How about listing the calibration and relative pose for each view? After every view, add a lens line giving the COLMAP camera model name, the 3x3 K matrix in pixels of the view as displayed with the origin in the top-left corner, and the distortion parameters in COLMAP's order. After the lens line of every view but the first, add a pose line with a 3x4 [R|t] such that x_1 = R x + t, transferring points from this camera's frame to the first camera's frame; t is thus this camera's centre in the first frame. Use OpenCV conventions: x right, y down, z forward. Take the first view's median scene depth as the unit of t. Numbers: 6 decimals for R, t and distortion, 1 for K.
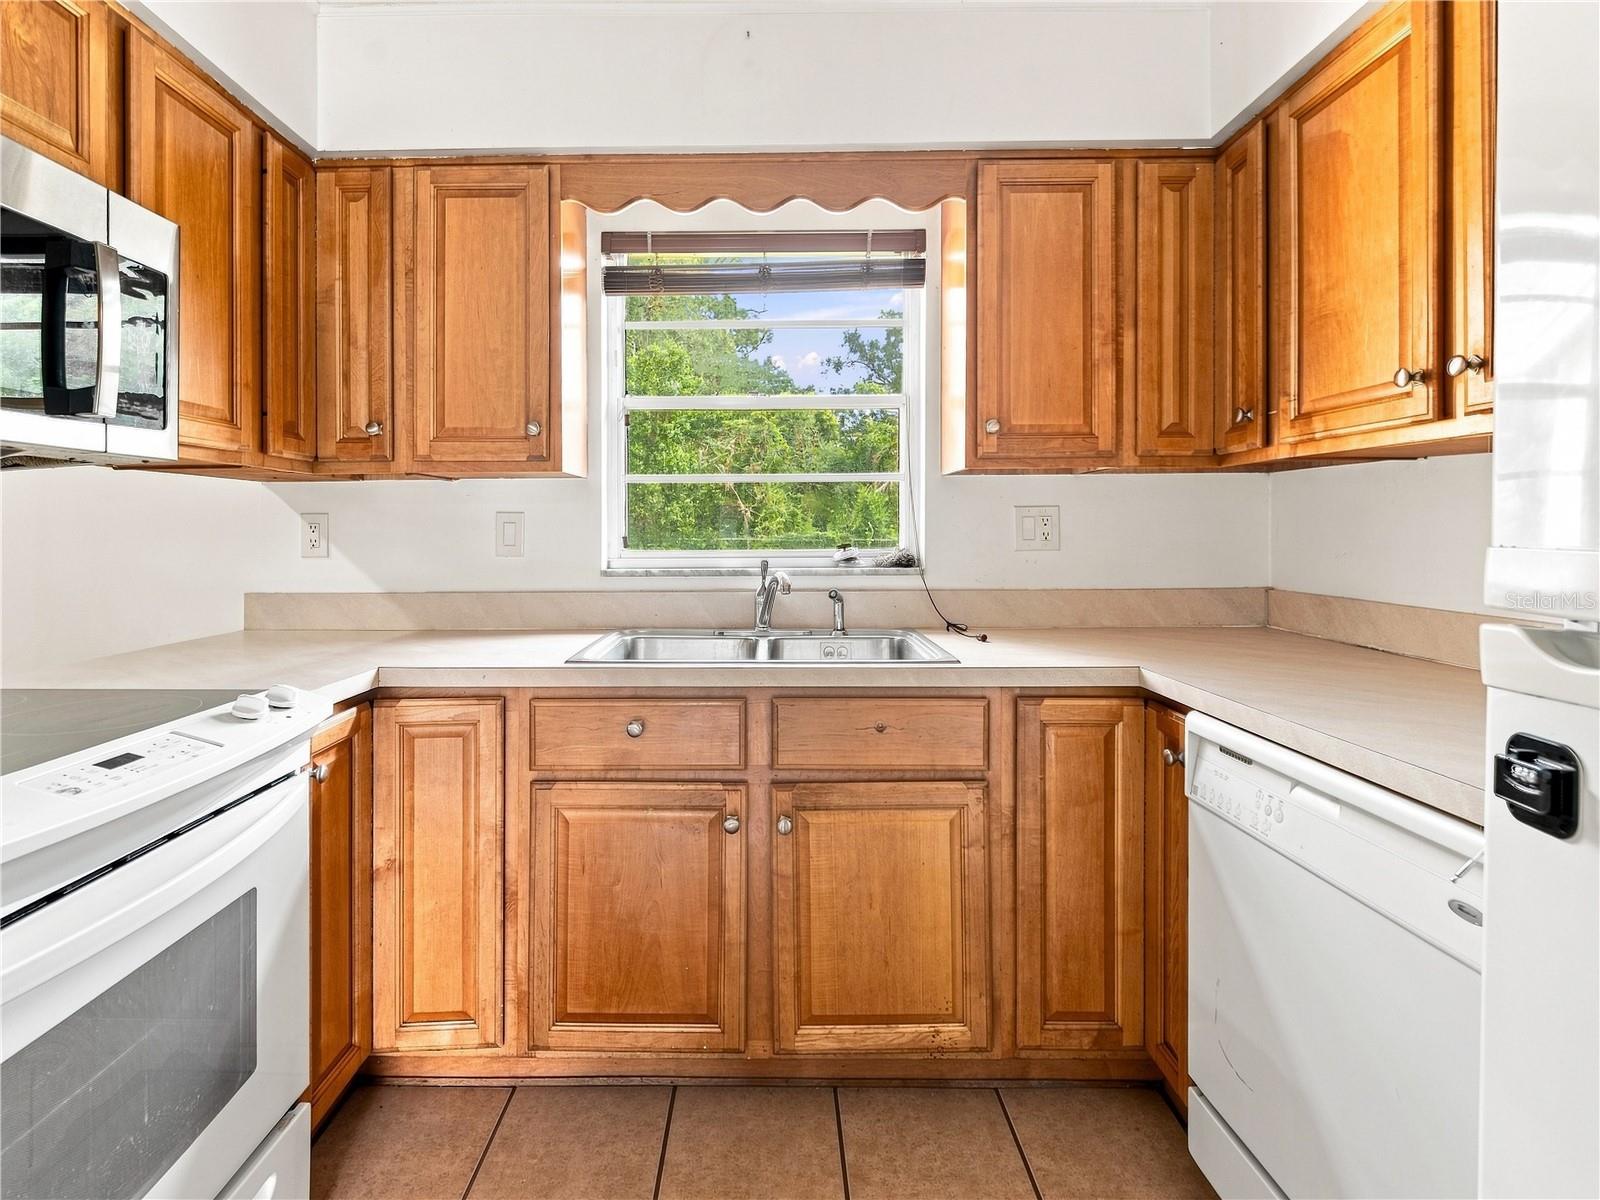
lens RADIAL K [[818.1, 0, 757.5], [0, 818.1, 515.9], [0, 0, 1]] dist [0.005762, -0.000526]
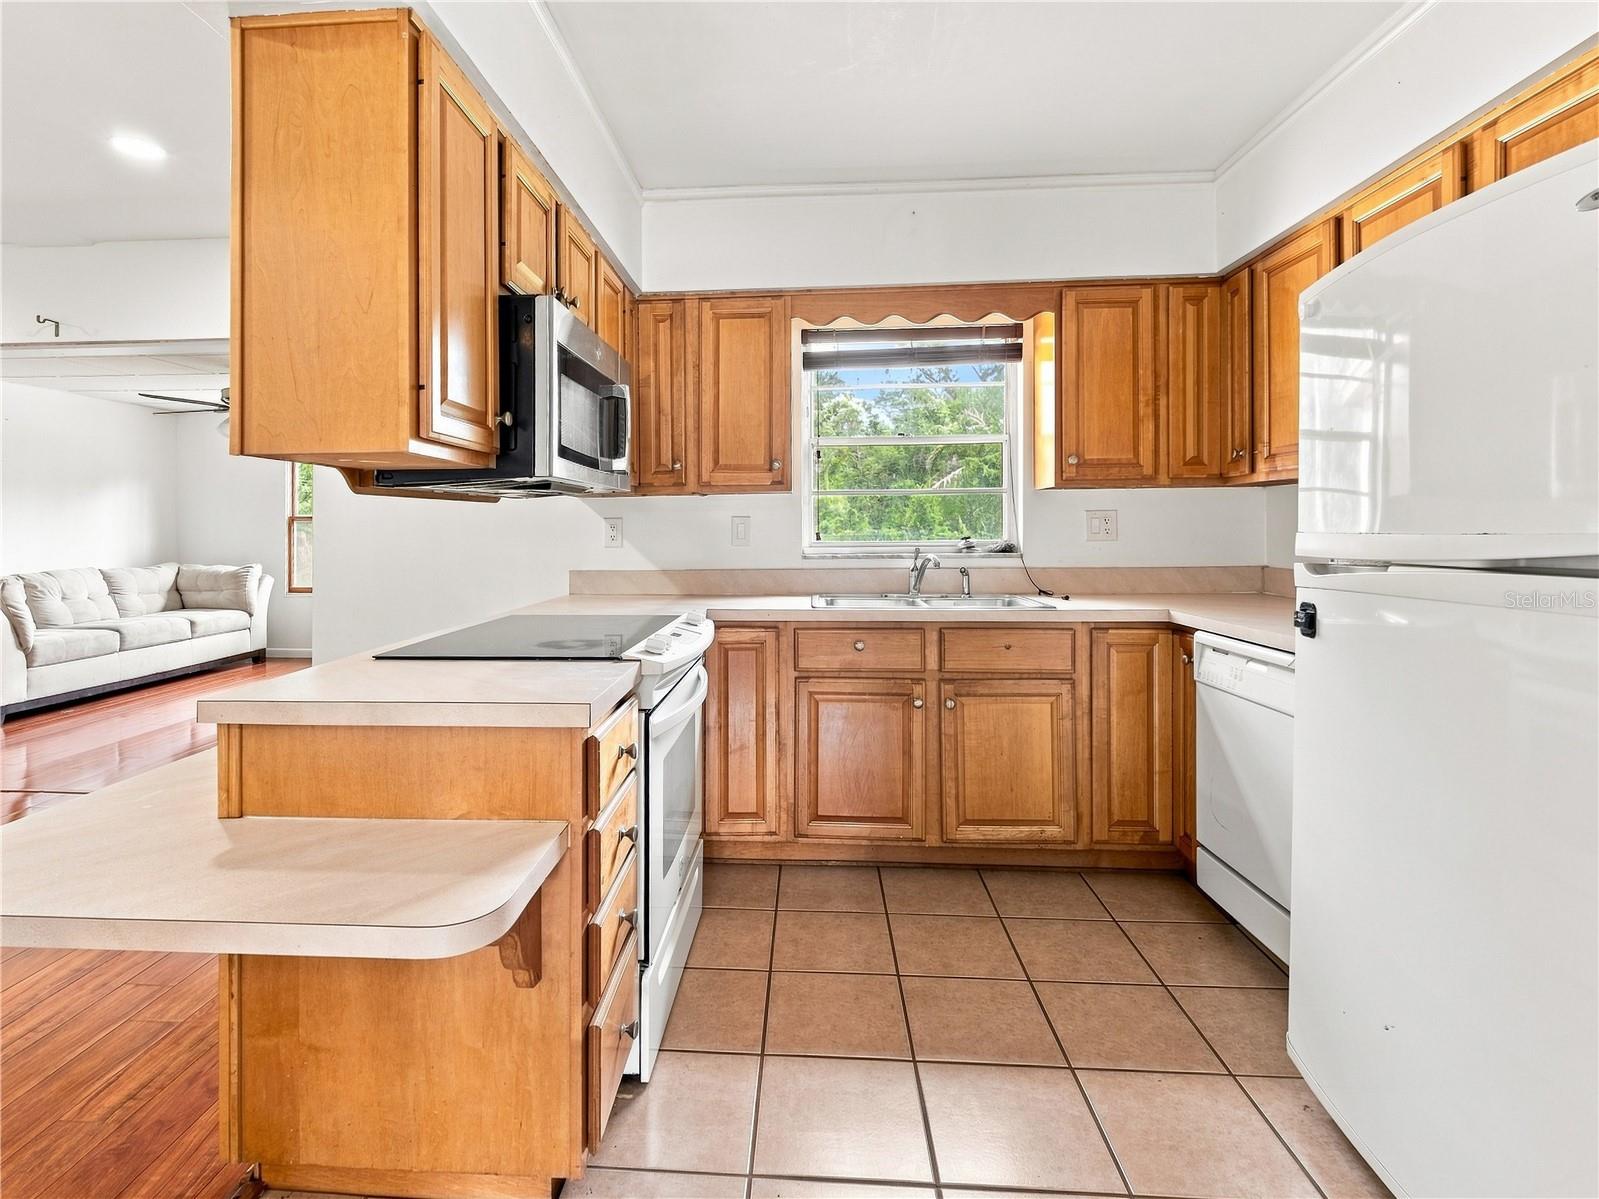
lens RADIAL K [[806.7, 0, 747.2], [0, 806.7, 518.3], [0, 0, 1]] dist [-0.002320, -0.000454]
pose [[0.997762, -0.005083, -0.066669, -0.256140], [0.005384, 0.999976, 0.004334, -0.010230], [0.066645, -0.004683, 0.997766, -0.637481]]
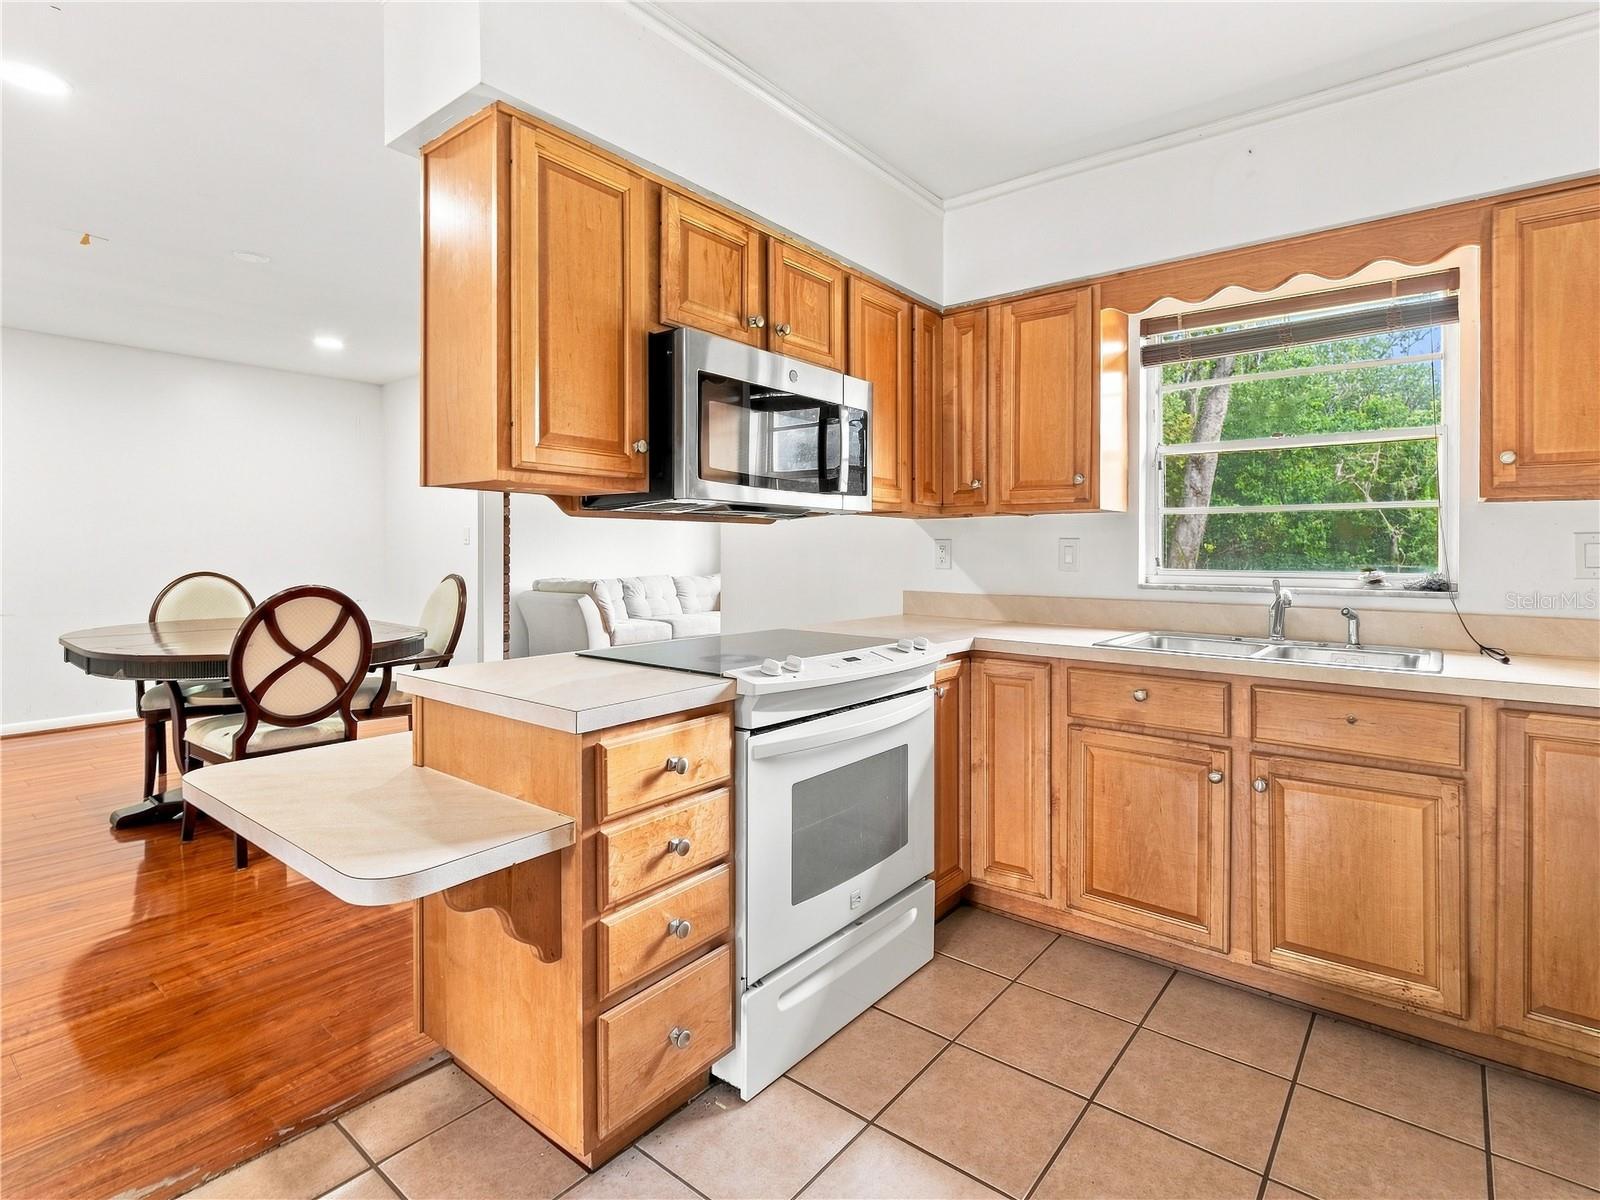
lens RADIAL K [[797.3, 0, 840.7], [0, 797.3, 543.2], [0, 0, 1]] dist [-0.001484, -0.001339]
pose [[0.801534, 0.004617, -0.597932, 0.238662], [-0.001052, 0.999980, 0.006311, -0.006508], [0.597949, -0.004430, 0.801522, -0.369814]]
